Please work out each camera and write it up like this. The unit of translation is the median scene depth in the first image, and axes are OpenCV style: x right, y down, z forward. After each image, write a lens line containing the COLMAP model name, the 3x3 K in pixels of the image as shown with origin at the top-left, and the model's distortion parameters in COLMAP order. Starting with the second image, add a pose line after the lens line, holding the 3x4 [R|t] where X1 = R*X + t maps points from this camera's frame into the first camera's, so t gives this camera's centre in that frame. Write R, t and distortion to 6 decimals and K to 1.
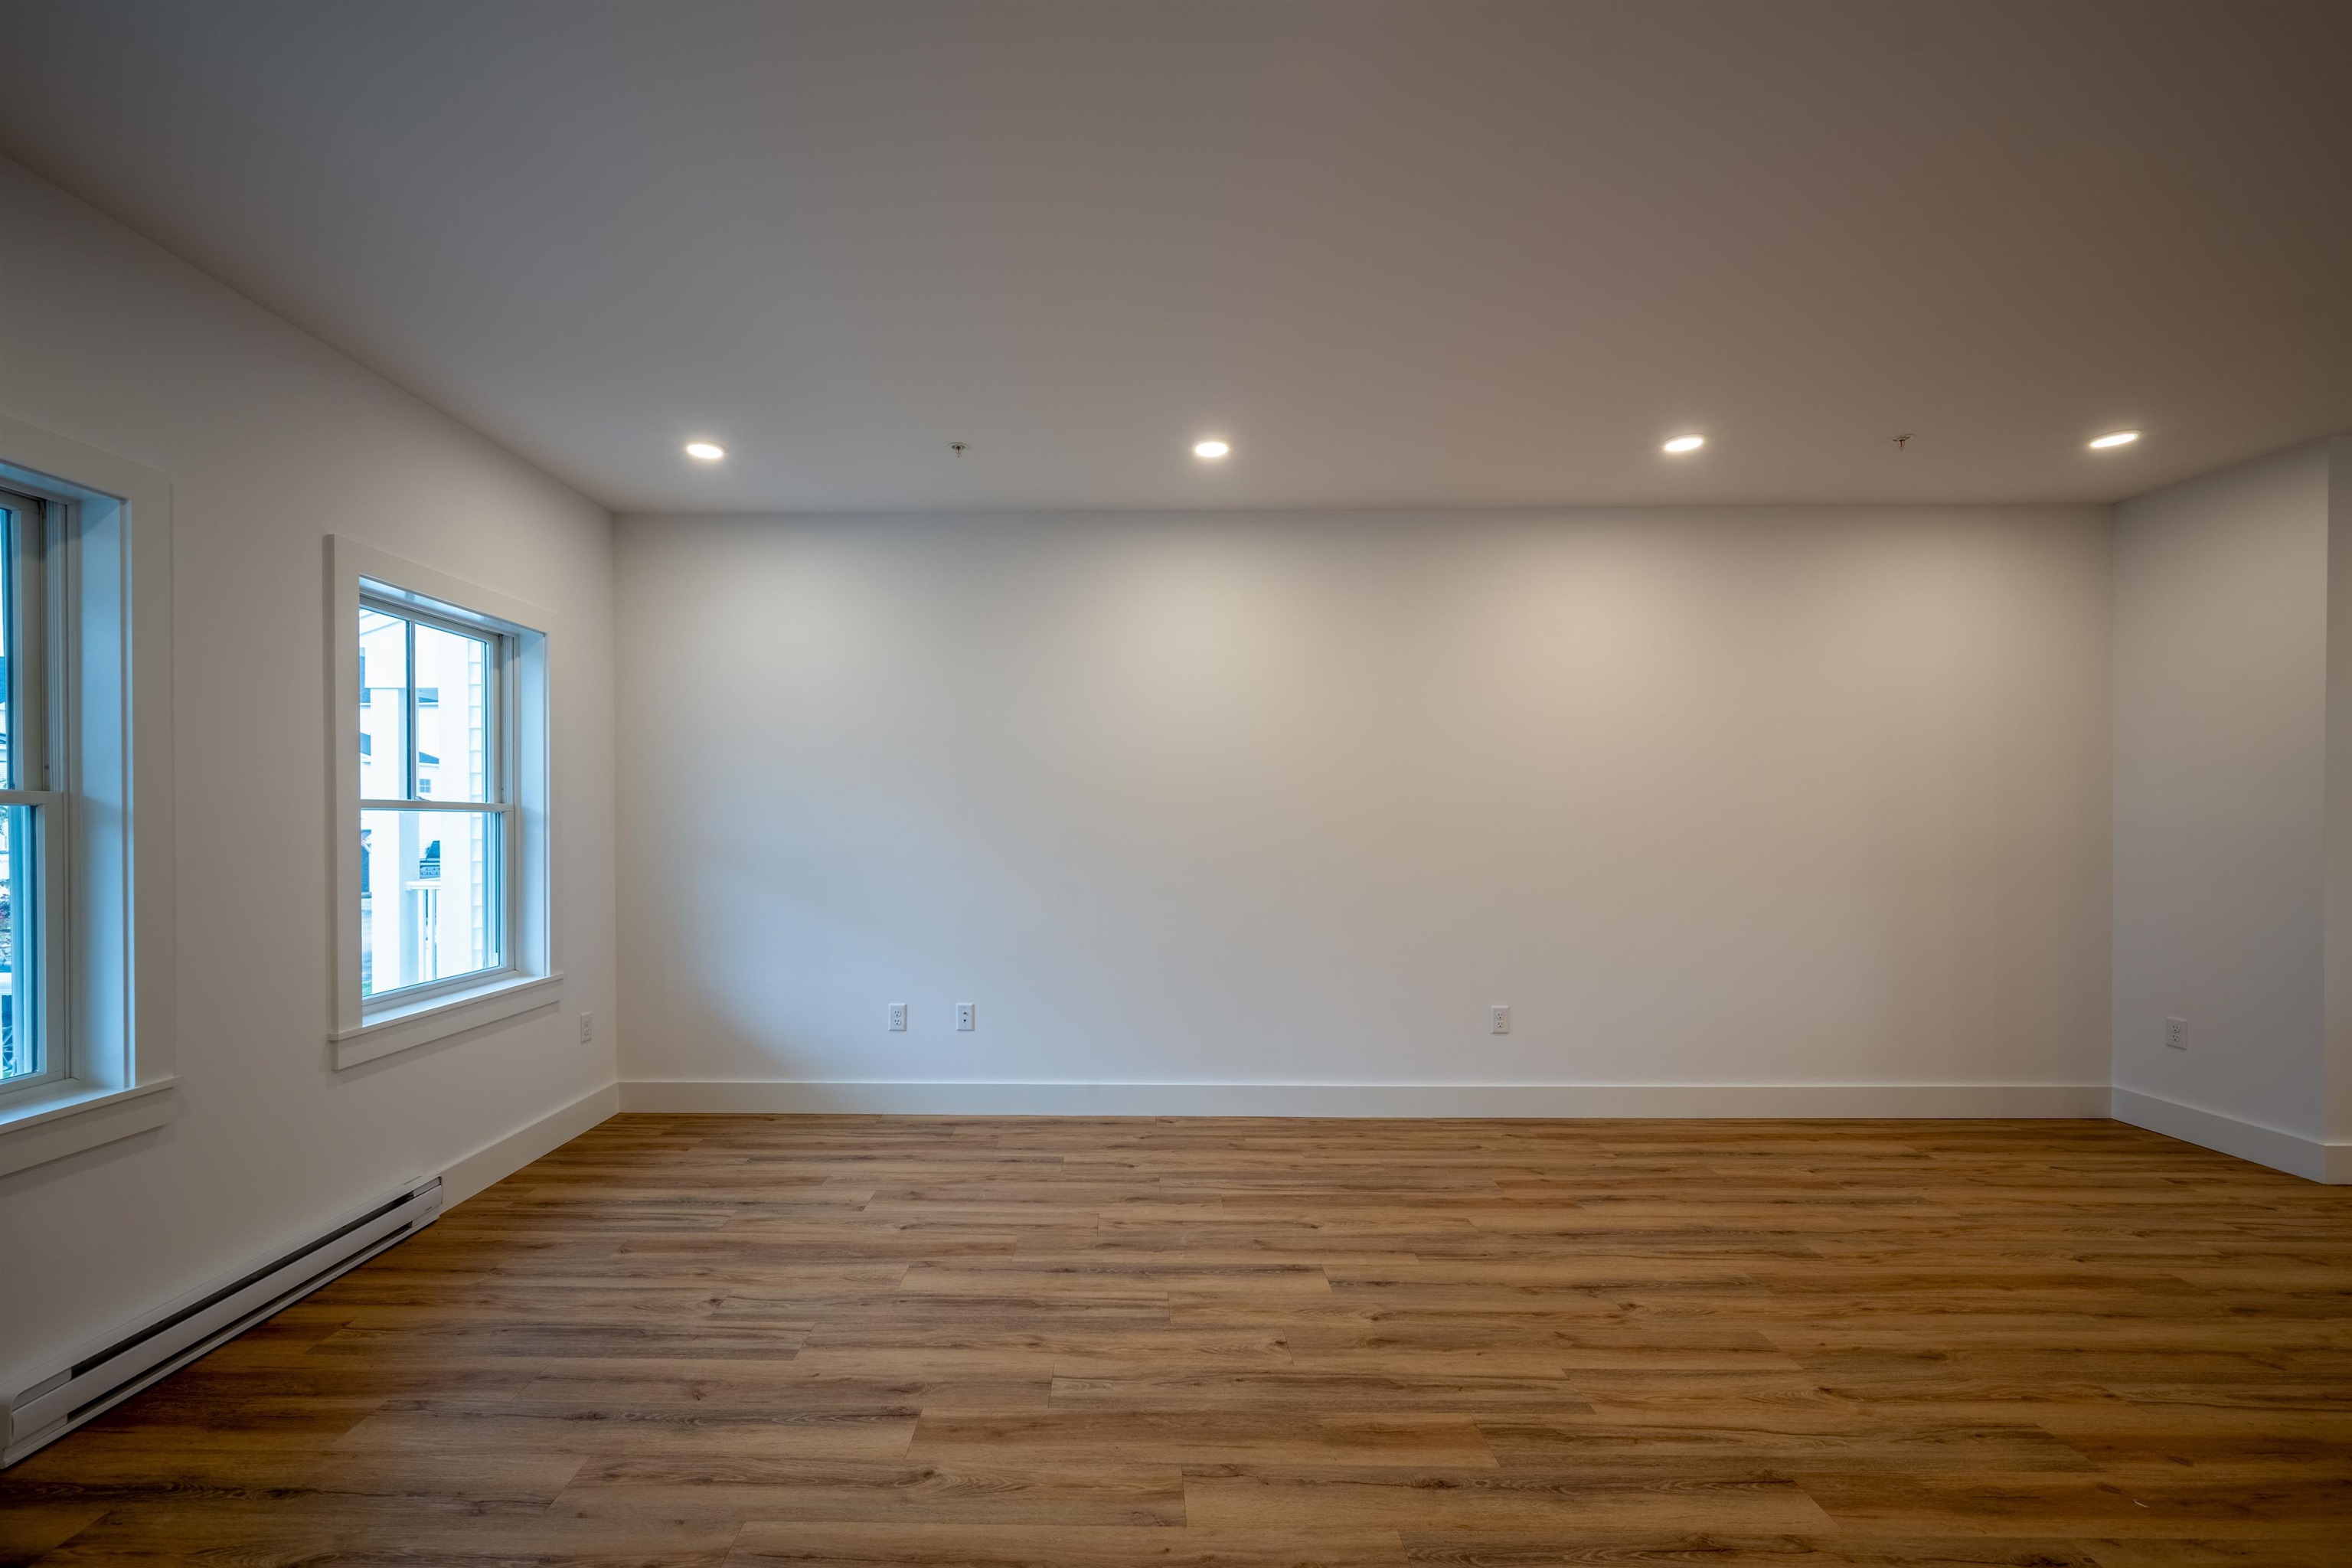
lens RADIAL K [[903.5, 0, 1108.8], [0, 903.5, 842.1], [0, 0, 1]] dist [-0.009873, 0.000515]
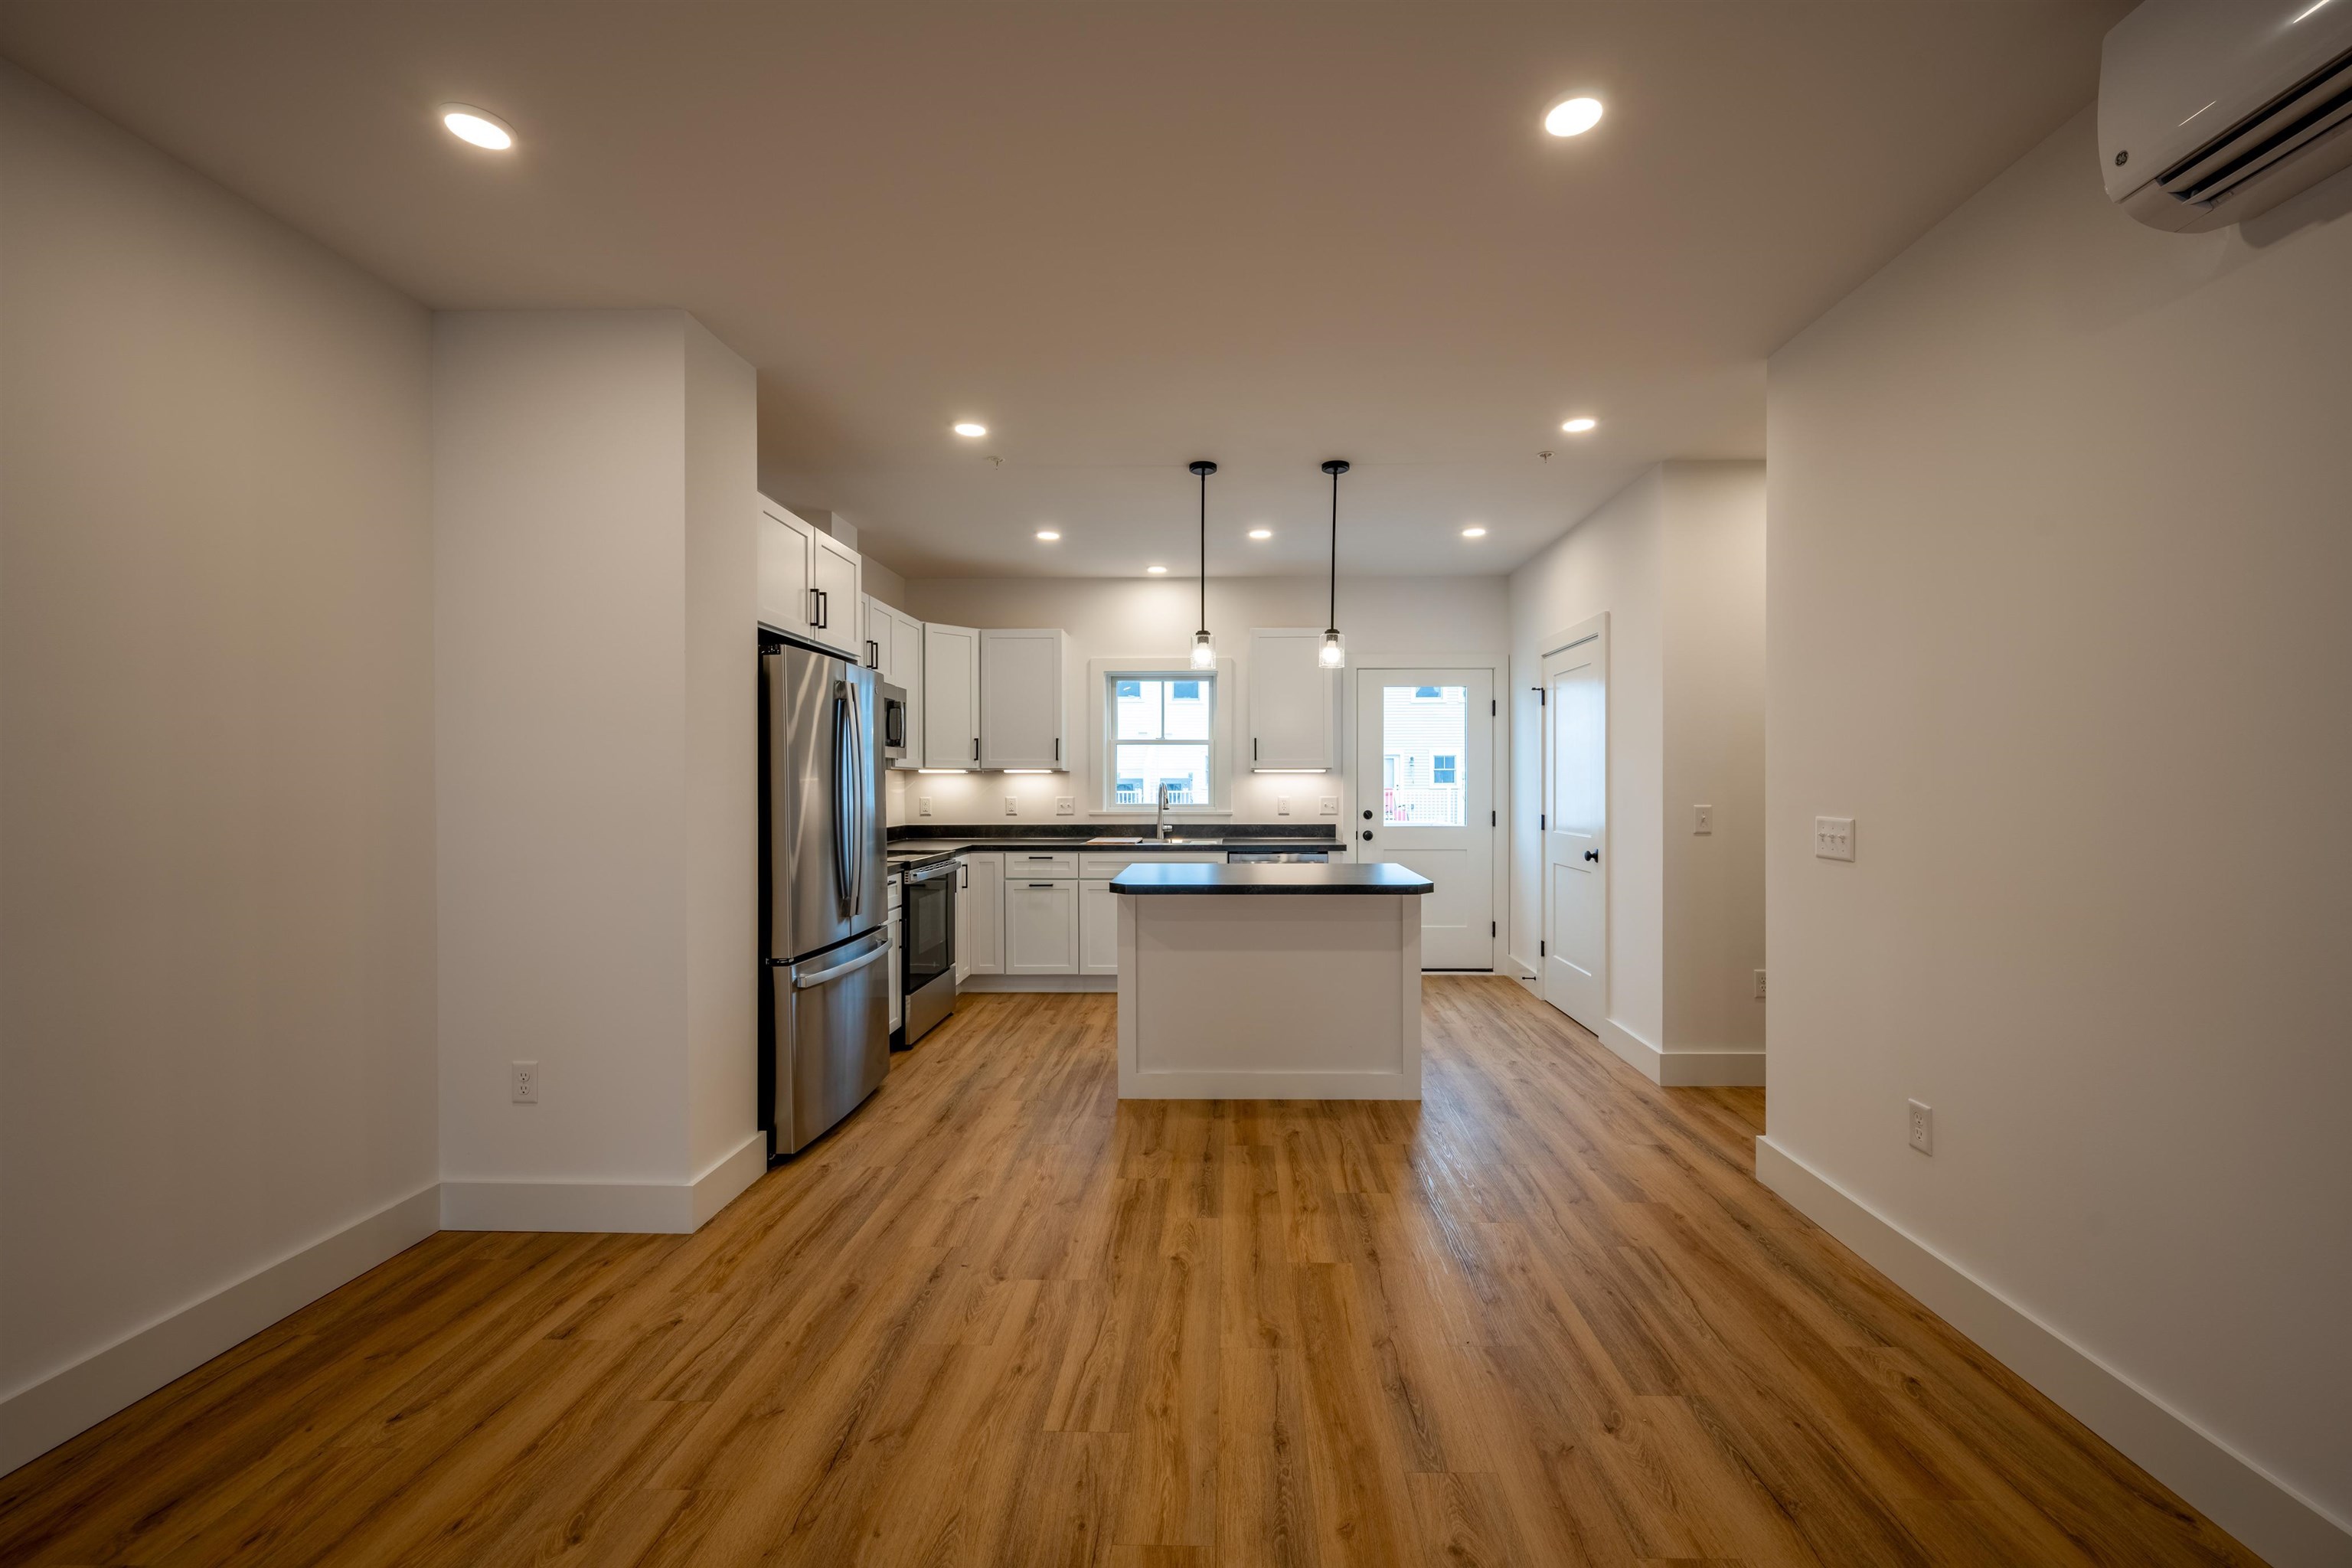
lens RADIAL K [[970.9, 0, 1220.5], [0, 970.9, 792.1], [0, 0, 1]] dist [-0.001430, 0.000219]
pose [[-0.019627, -0.009716, 0.999760, 0.514285], [0.026399, 0.999599, 0.010232, -0.004858], [-0.999459, 0.026593, -0.019363, 0.552385]]
